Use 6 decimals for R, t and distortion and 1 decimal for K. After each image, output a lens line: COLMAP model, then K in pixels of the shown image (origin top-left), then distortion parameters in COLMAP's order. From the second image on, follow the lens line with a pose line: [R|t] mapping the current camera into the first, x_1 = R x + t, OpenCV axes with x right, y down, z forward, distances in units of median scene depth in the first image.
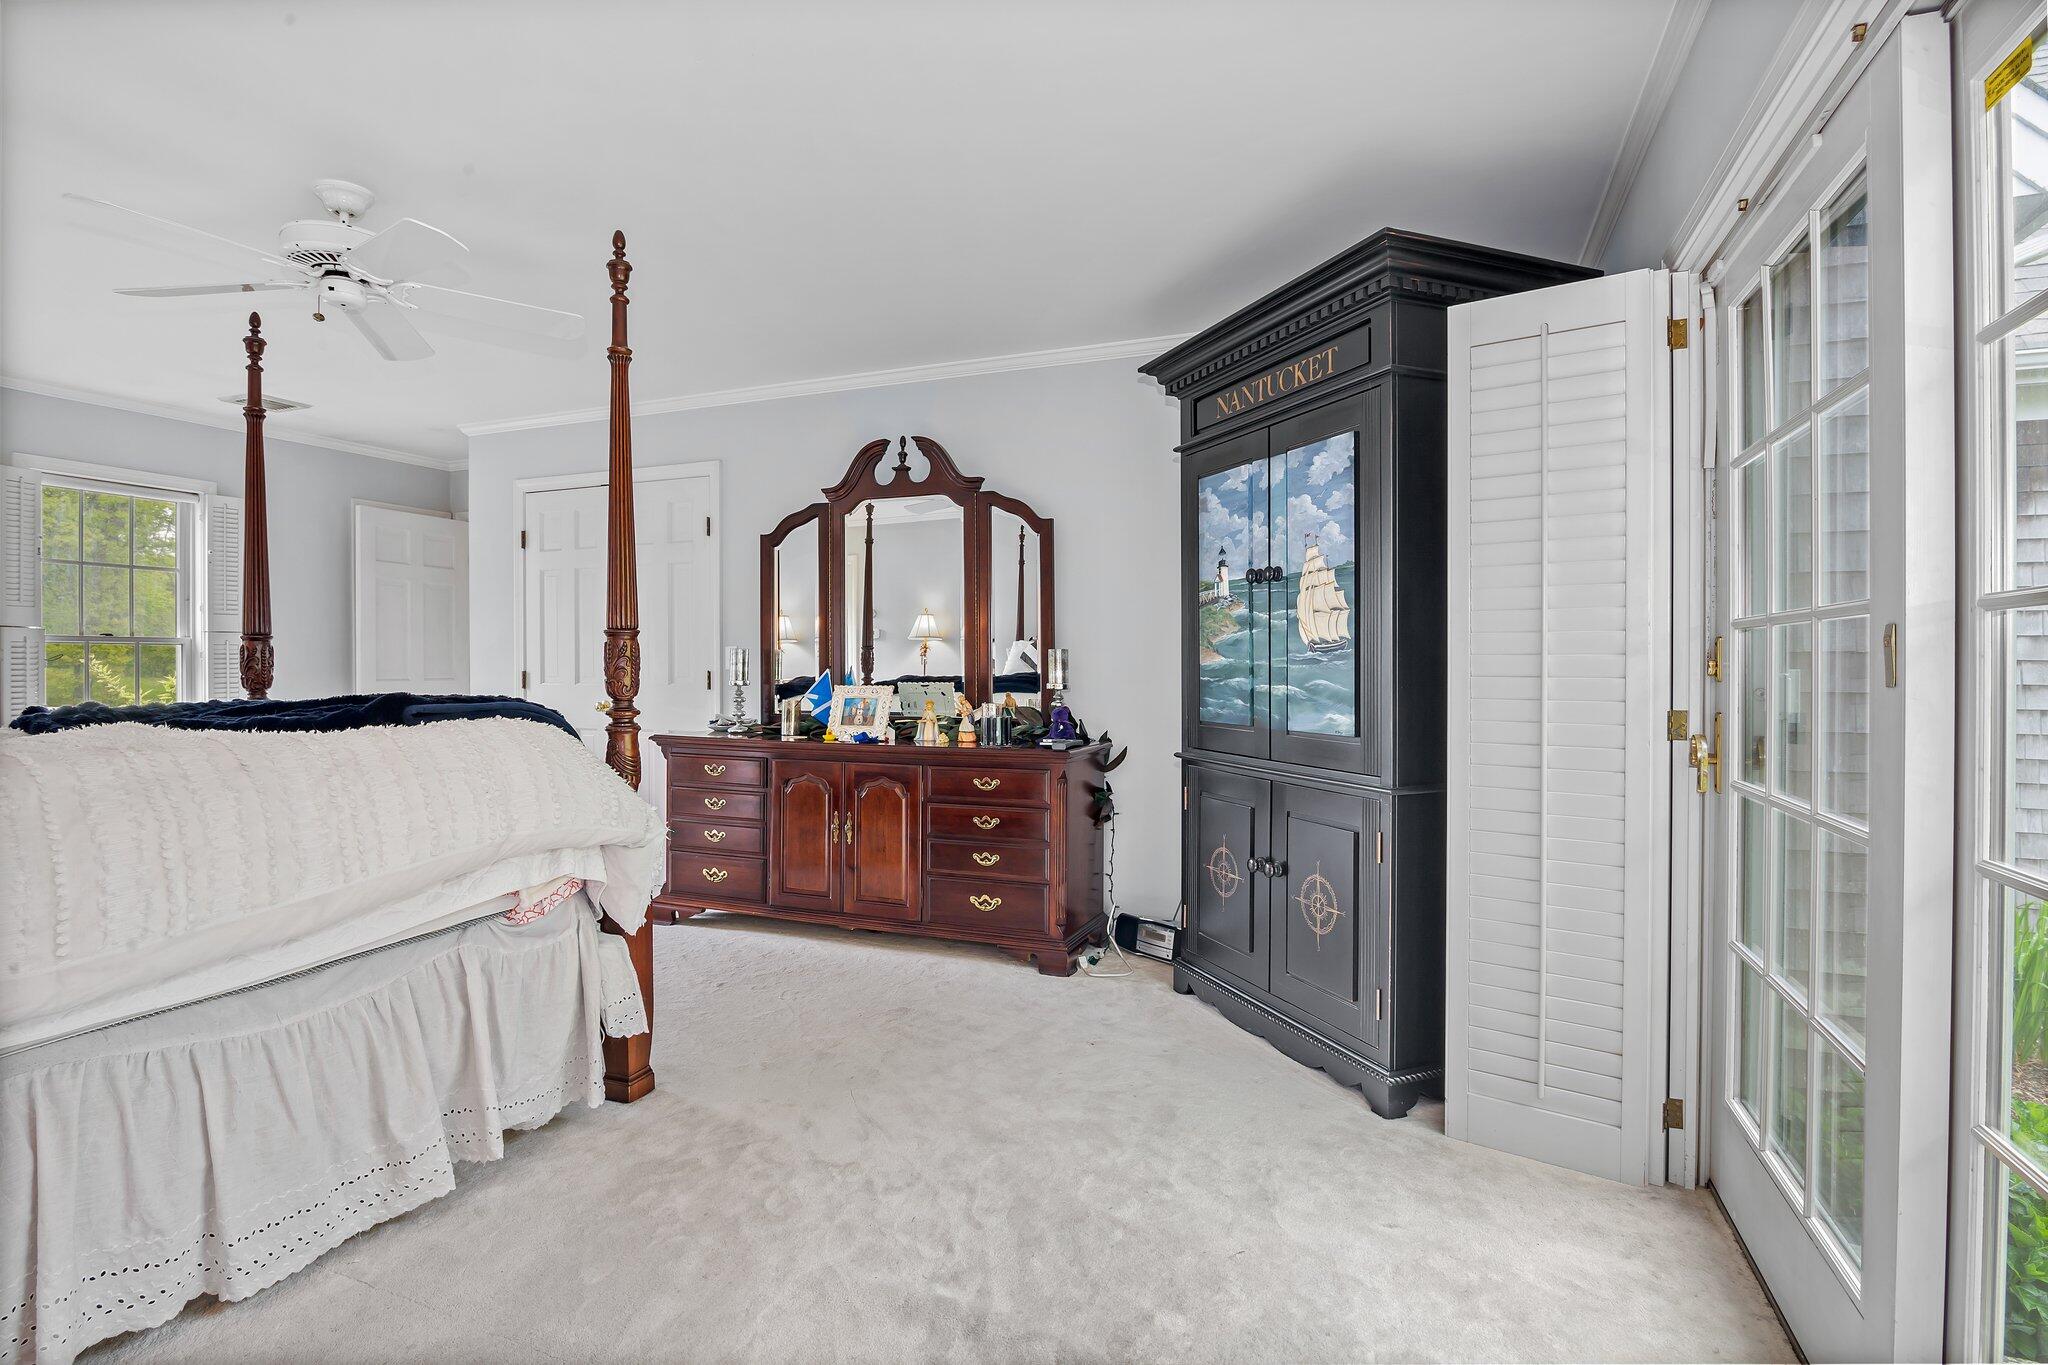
lens RADIAL K [[1002.3, 0, 1024.4], [0, 1002.3, 675.0], [0, 0, 1]] dist [-0.020780, 0.000339]
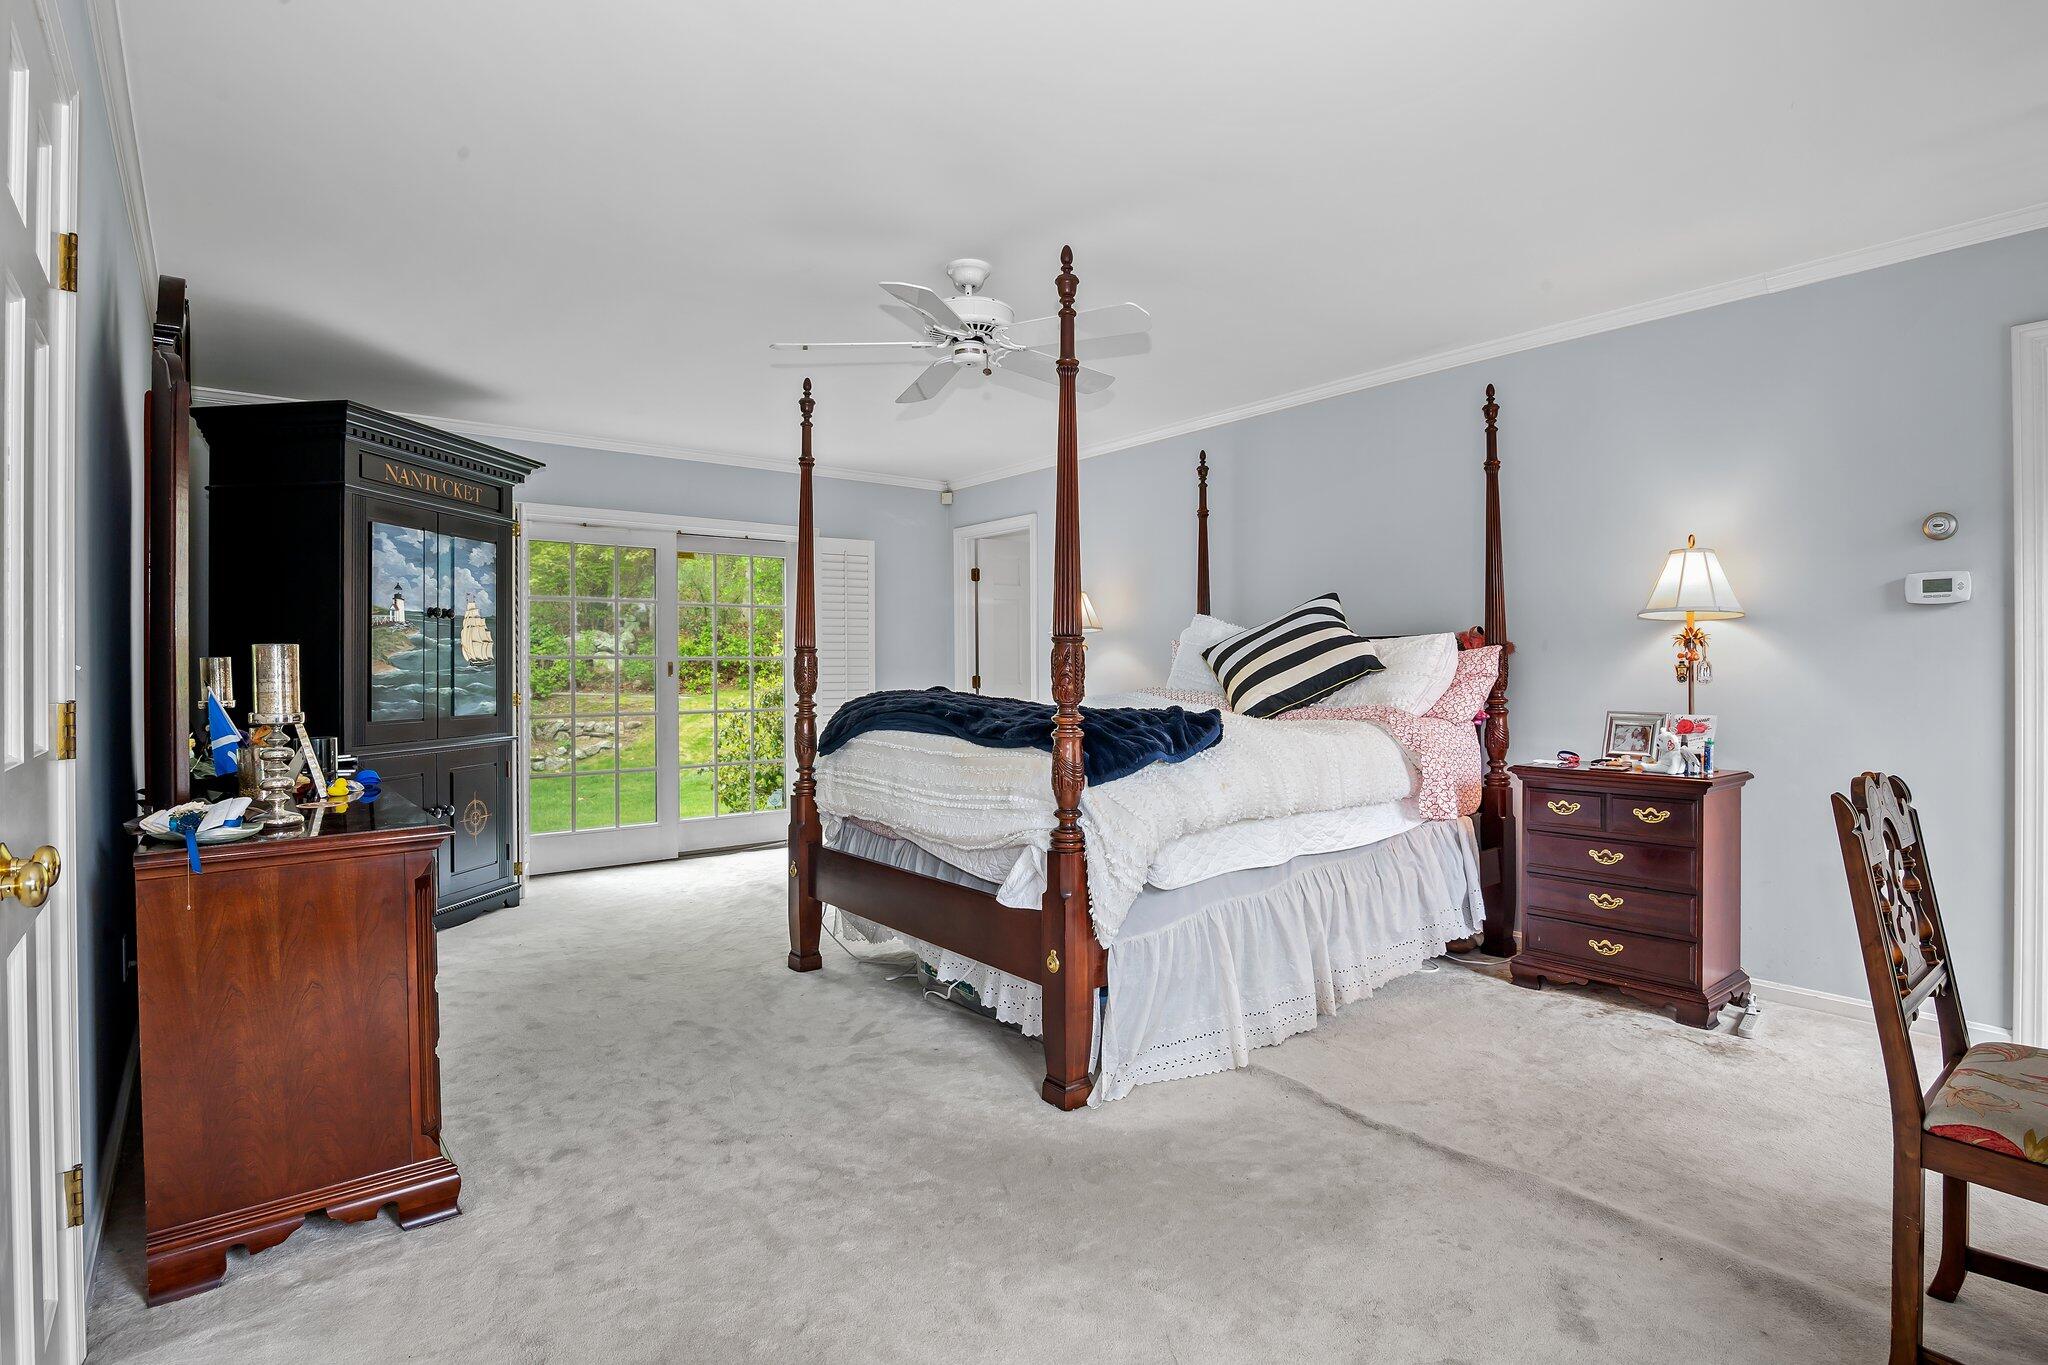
lens RADIAL K [[1027.0, 0, 1023.8], [0, 1027.0, 678.9], [0, 0, 1]] dist [-0.018553, -0.000240]
pose [[-0.868908, 0.004324, 0.494955, -1.265122], [0.016598, 0.999654, 0.020405, -0.019607], [-0.494695, 0.025945, -0.868679, 1.908970]]
